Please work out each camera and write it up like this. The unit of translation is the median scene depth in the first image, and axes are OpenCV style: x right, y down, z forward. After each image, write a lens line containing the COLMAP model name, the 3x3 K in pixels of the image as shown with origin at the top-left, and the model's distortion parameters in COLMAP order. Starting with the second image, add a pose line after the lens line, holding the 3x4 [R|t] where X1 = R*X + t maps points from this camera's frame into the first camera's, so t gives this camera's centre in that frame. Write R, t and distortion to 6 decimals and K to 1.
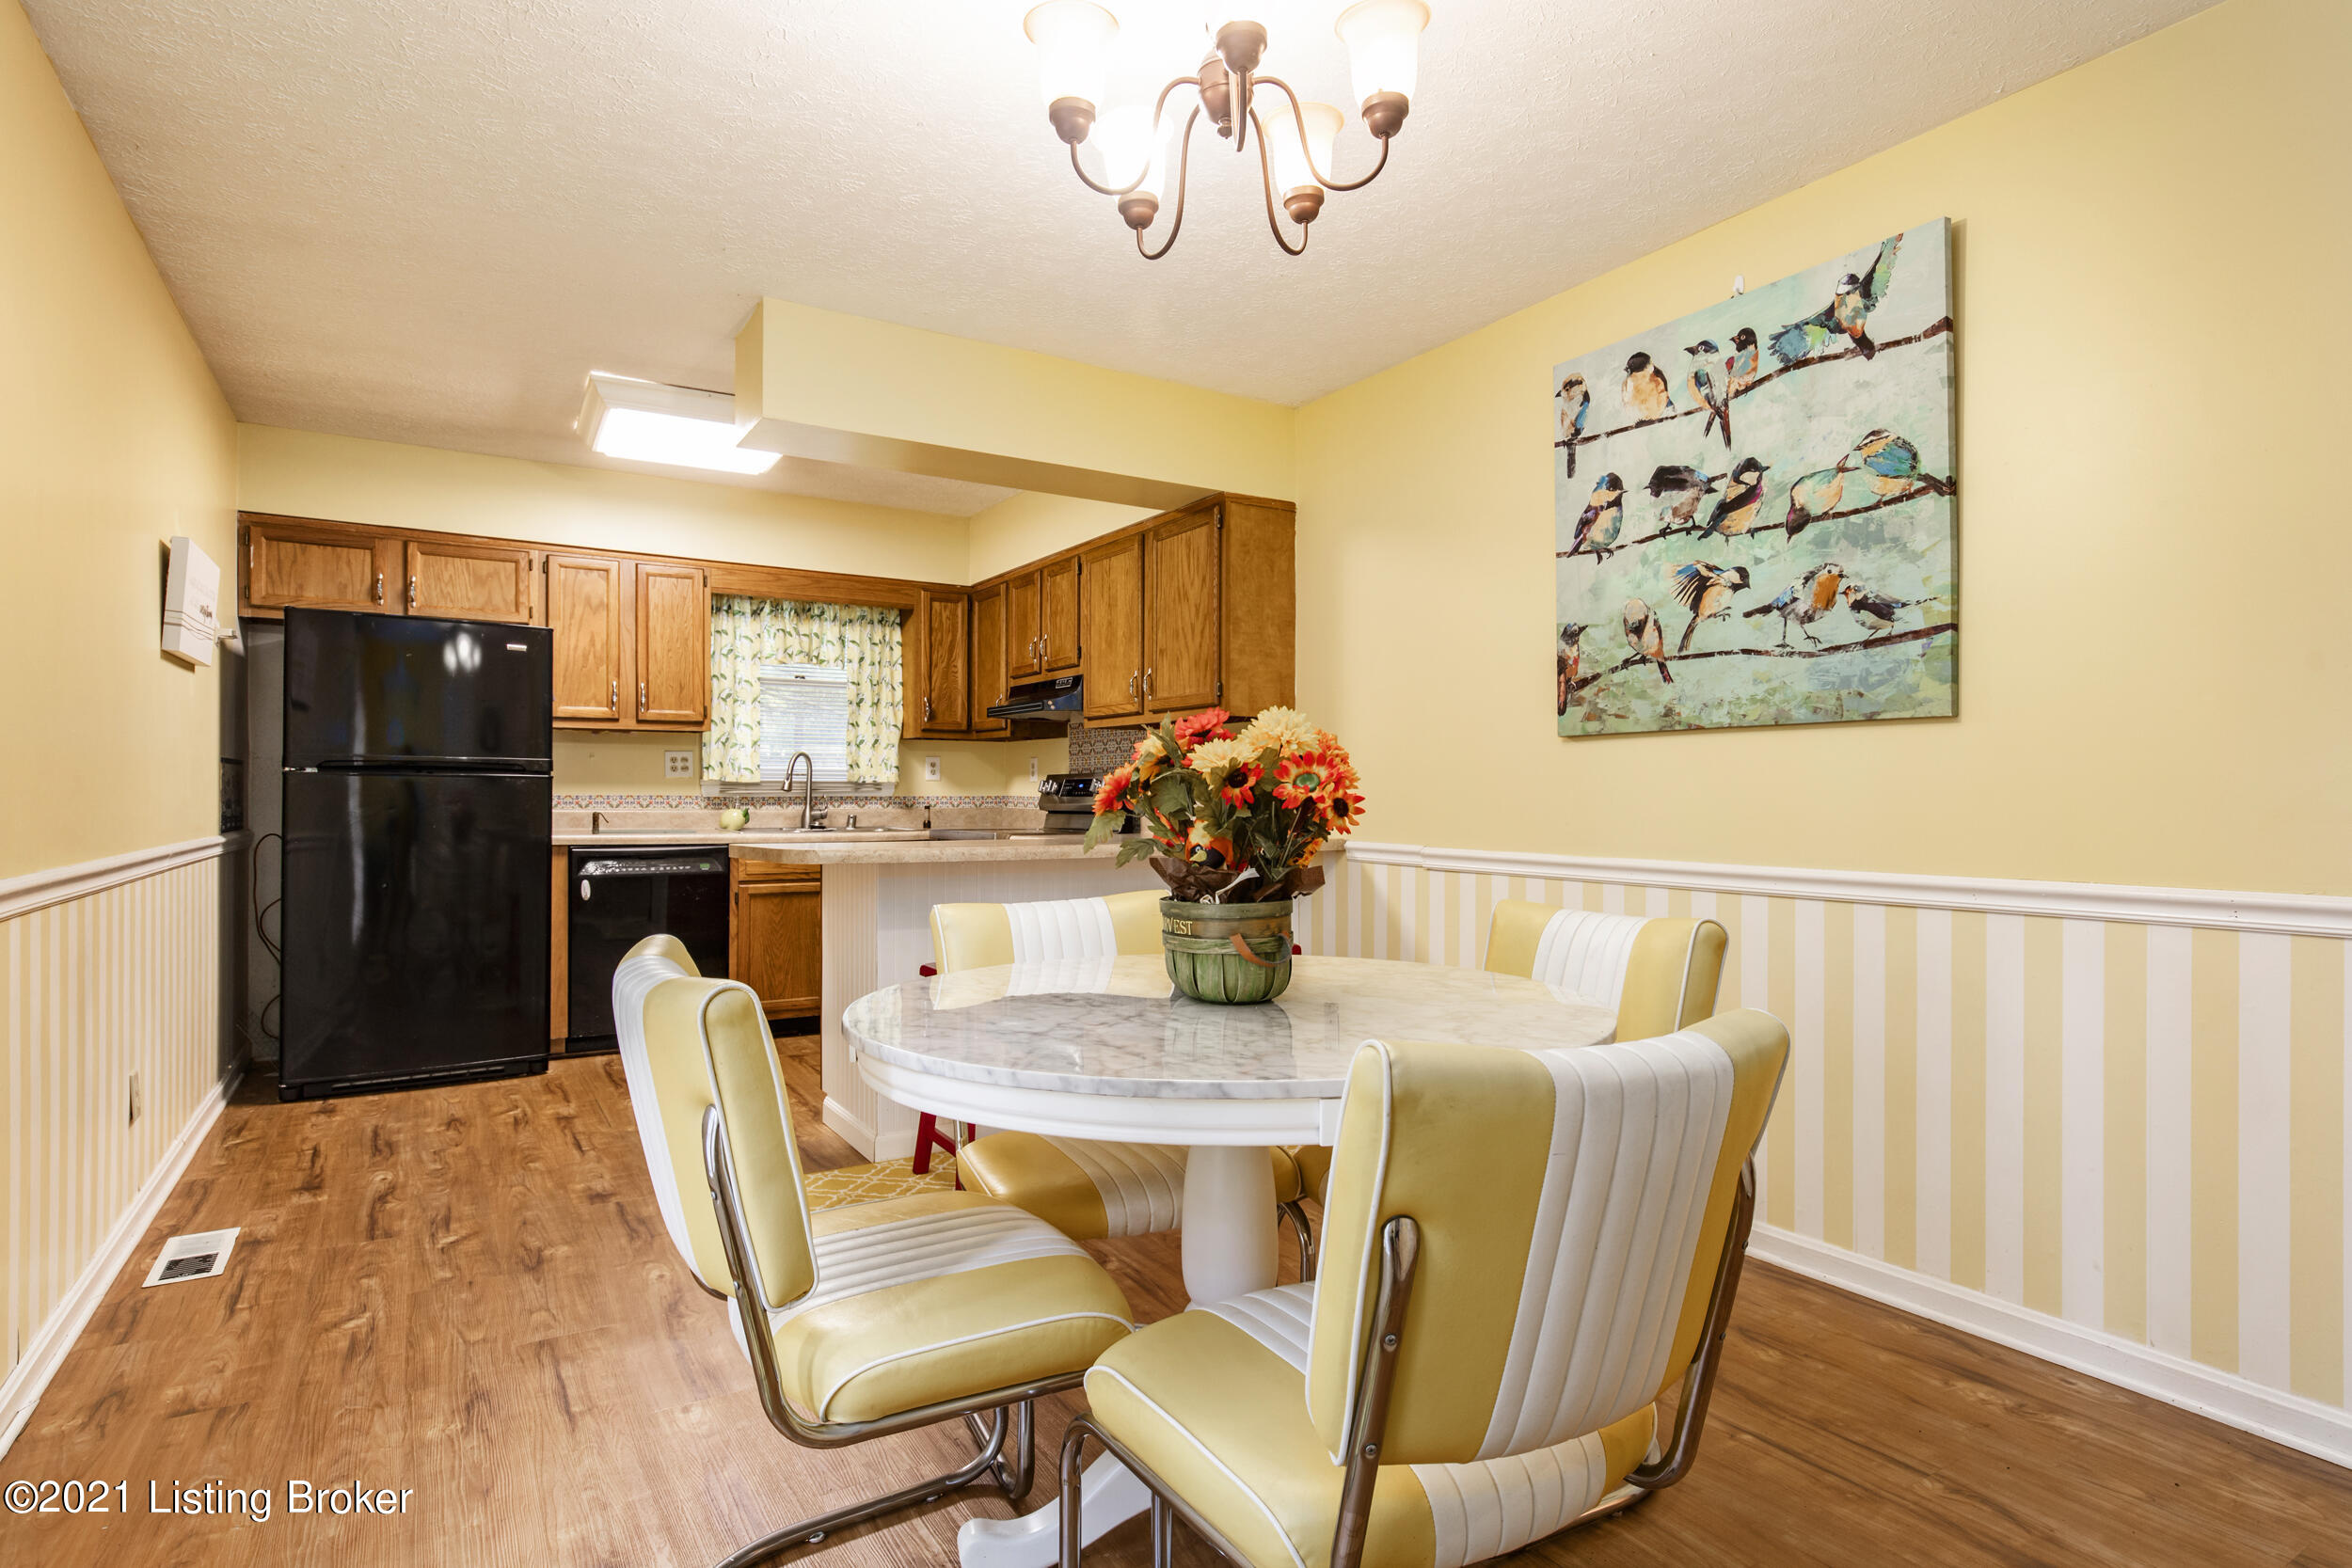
lens RADIAL K [[1204.2, 0, 1178.6], [0, 1204.2, 773.9], [0, 0, 1]] dist [-0.001941, 0.000141]
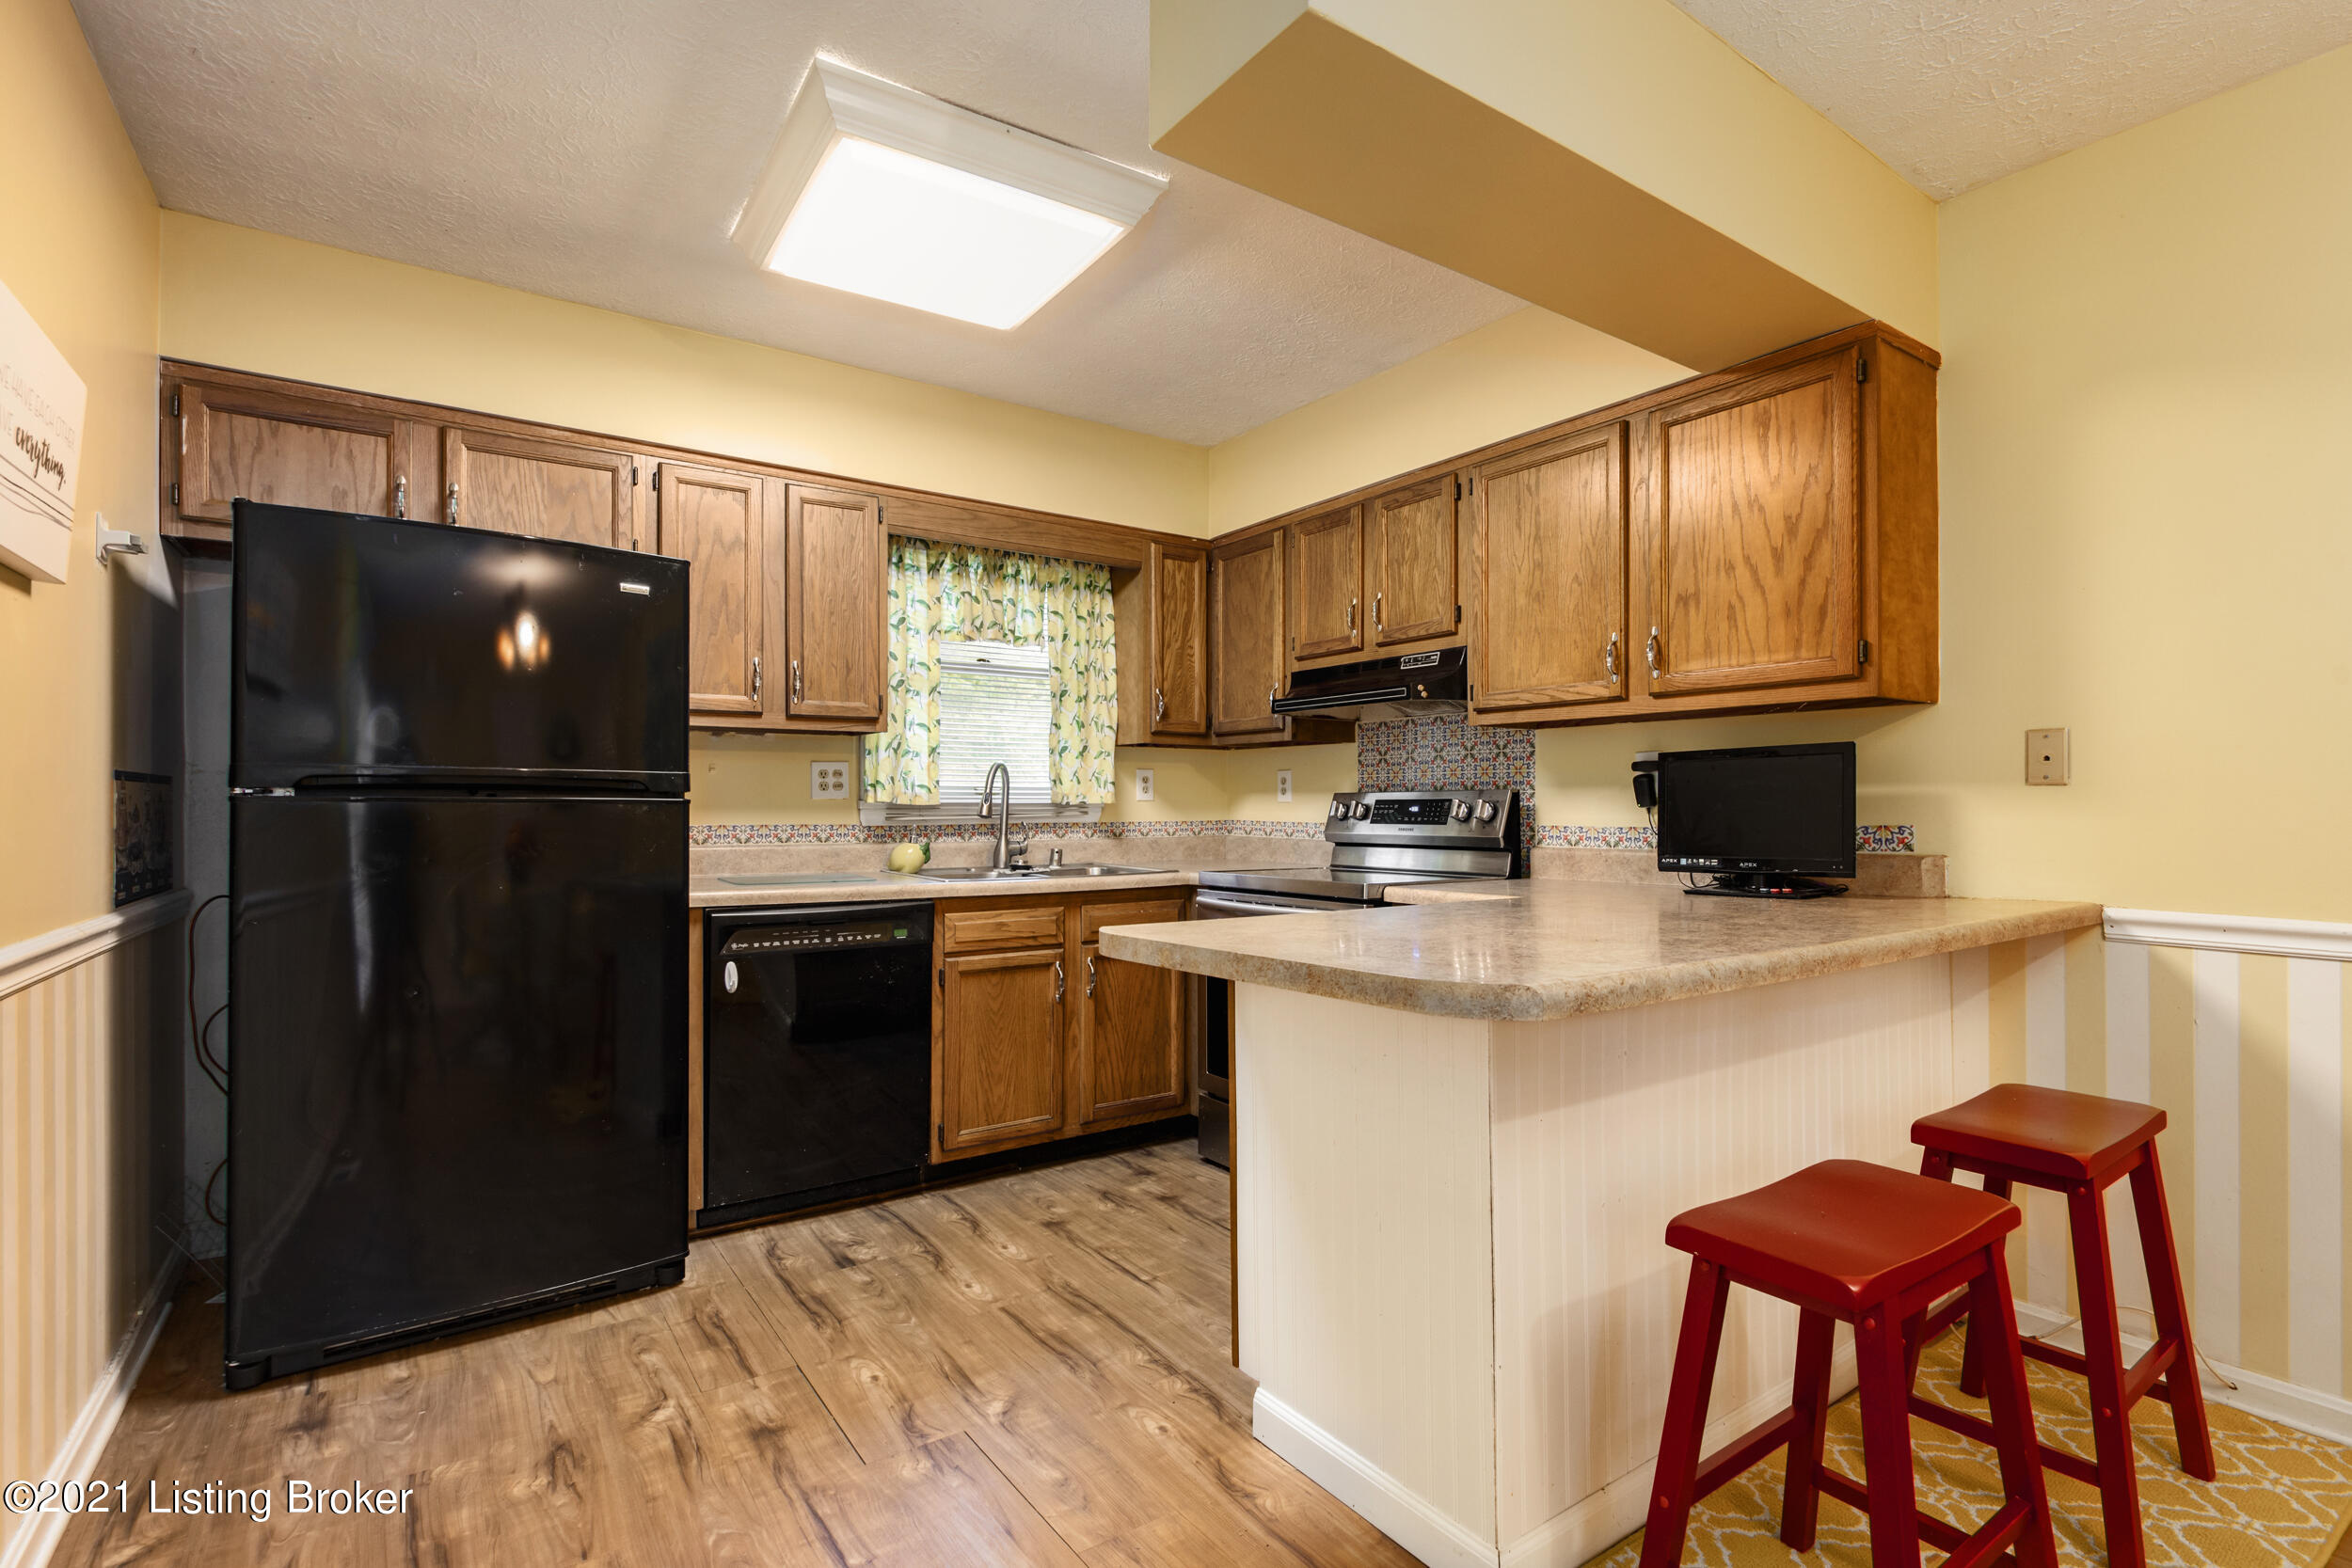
lens RADIAL K [[1101.3, 0, 1176.0], [0, 1101.3, 784.0], [0, 0, 1]] dist [0.000942, -0.005269]
pose [[0.998959, -0.003136, 0.045504, -0.252343], [0.003281, 0.999990, -0.003107, -0.003184], [-0.045494, 0.003253, 0.998959, 0.360340]]
